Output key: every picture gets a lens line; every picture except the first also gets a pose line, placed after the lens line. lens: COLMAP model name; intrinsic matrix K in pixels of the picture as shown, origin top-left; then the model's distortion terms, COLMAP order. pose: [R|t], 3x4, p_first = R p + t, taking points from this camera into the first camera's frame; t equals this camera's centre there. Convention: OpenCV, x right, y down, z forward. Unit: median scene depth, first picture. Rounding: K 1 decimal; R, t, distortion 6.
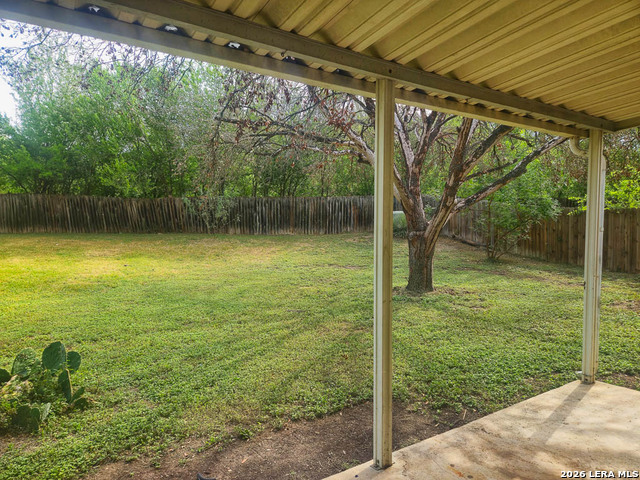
lens RADIAL K [[431.8, 0, 322.1], [0, 431.8, 239.7], [0, 0, 1]] dist [0.005342, 0.000221]
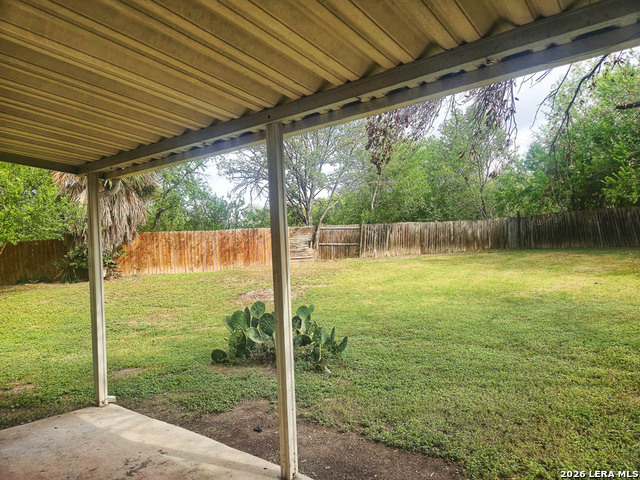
lens RADIAL K [[431.8, 0, 322.3], [0, 431.8, 241.5], [0, 0, 1]] dist [0.005342, 0.000221]
pose [[0.295260, -0.023667, -0.955124, 0.501277], [-0.000510, 0.999689, -0.024929, -0.012132], [0.955417, 0.007848, 0.295156, 0.324820]]
